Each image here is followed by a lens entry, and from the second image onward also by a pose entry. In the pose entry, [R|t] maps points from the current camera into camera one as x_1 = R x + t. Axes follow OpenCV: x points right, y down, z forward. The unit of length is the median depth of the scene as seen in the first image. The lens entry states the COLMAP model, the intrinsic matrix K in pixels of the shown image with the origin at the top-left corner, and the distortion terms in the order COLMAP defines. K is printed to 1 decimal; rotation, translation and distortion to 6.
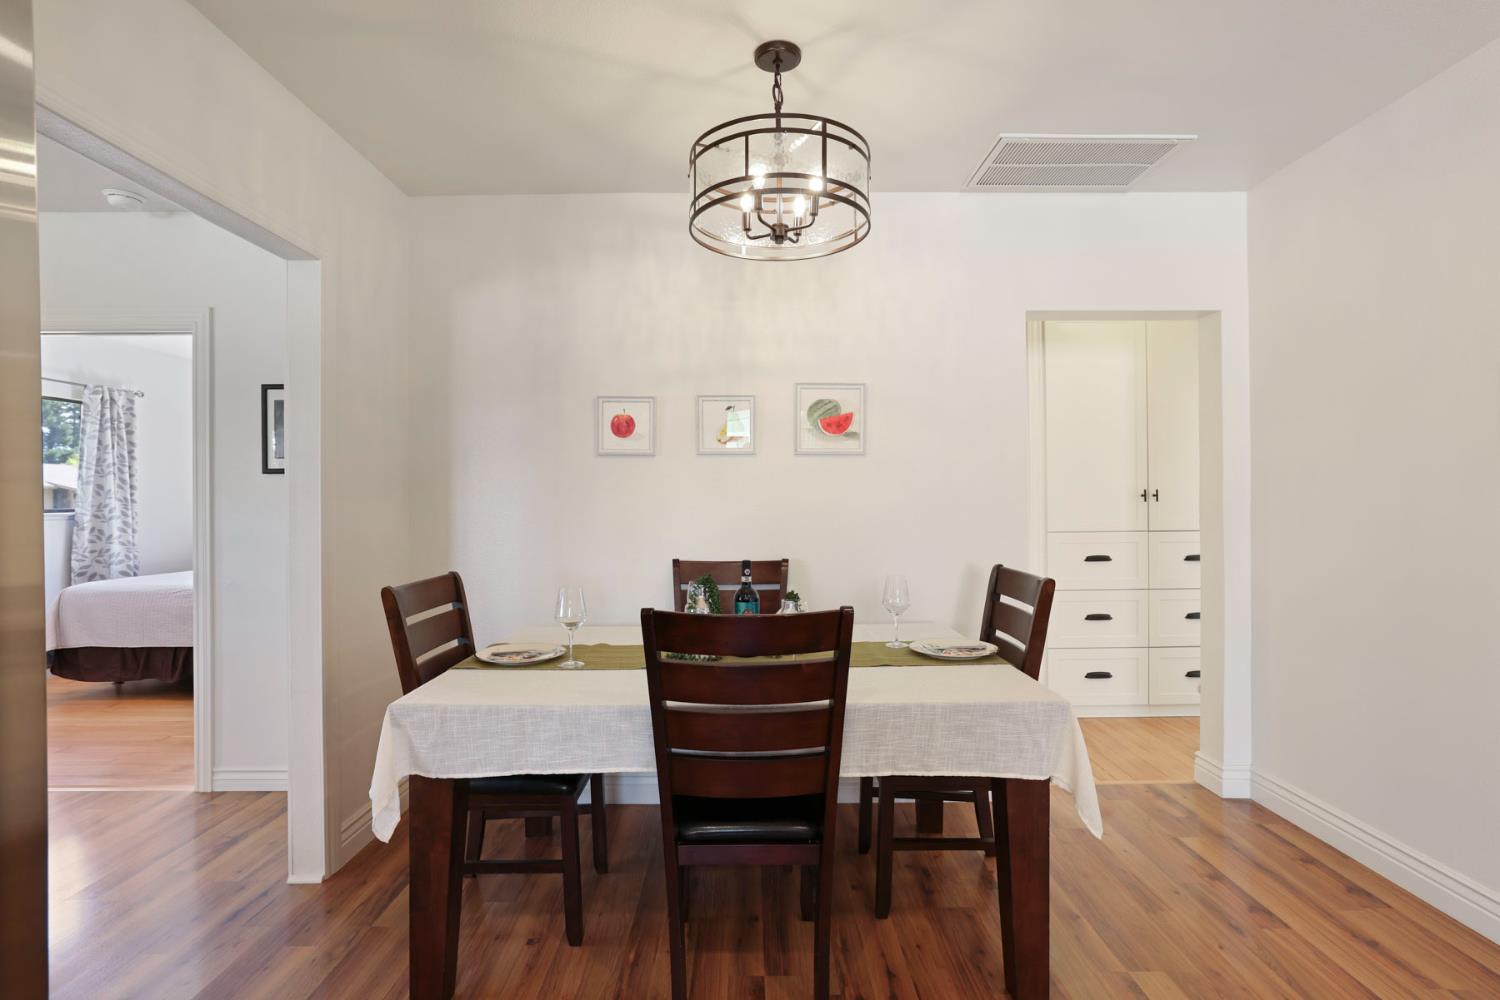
lens RADIAL K [[691.2, 0, 717.3], [0, 691.2, 485.3], [0, 0, 1]] dist [-0.000563, -0.000022]
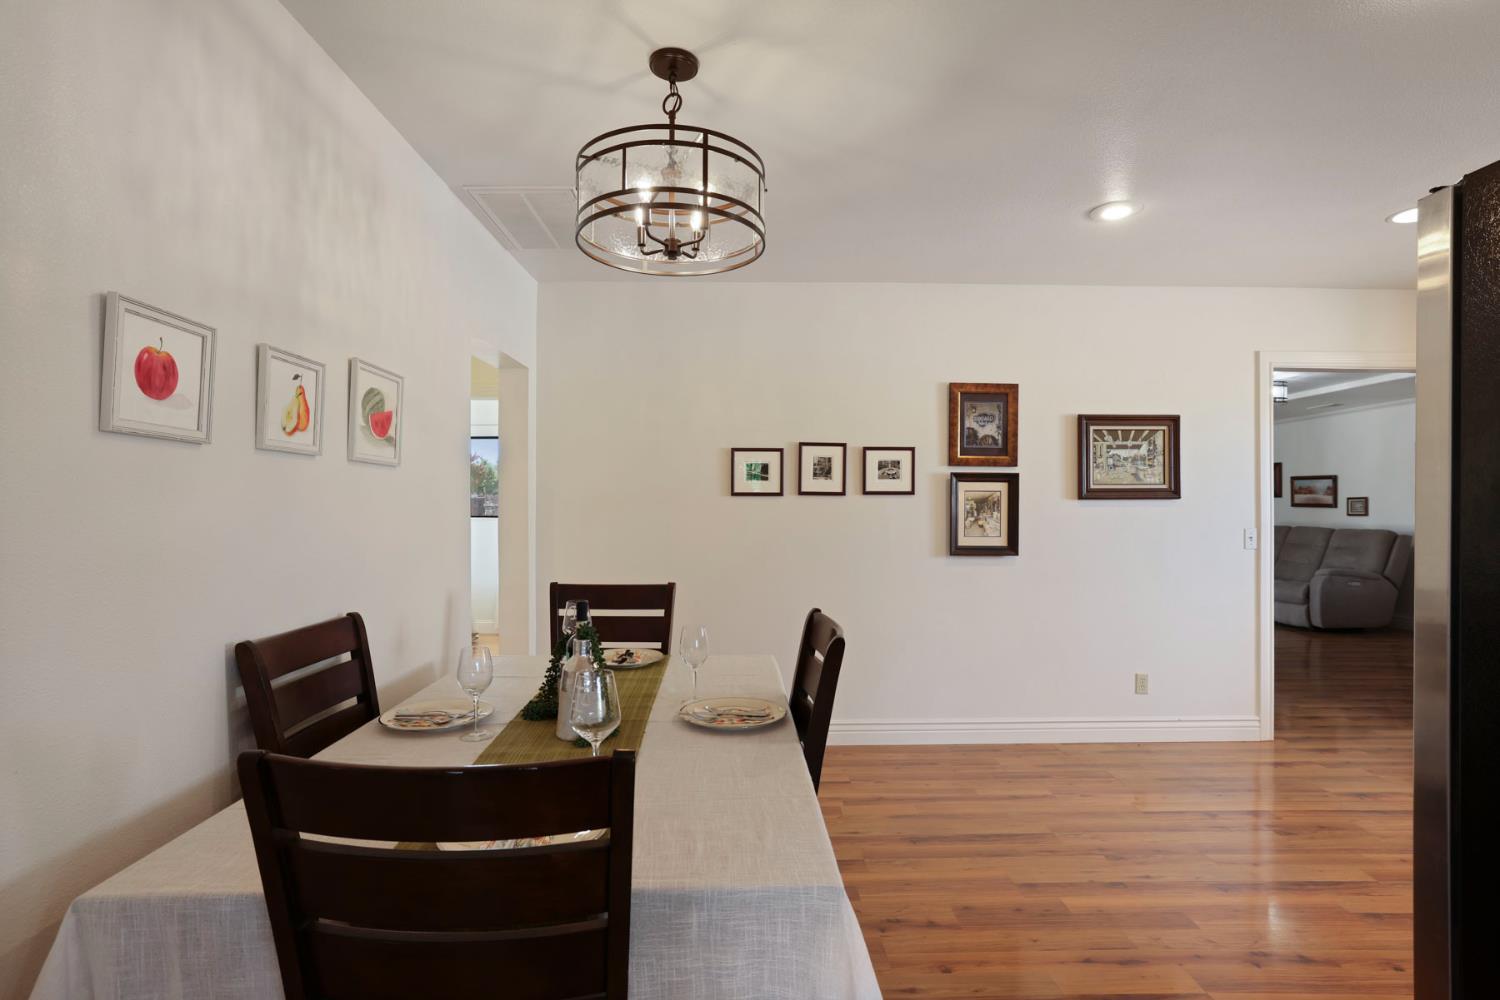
lens RADIAL K [[736.3, 0, 776.5], [0, 736.3, 503.2], [0, 0, 1]] dist [-0.000474, -0.000020]
pose [[-0.058089, 0.007814, 0.998281, -0.640044], [-0.015074, 0.999849, -0.008703, -0.003184], [-0.998198, -0.015553, -0.057963, 0.624842]]
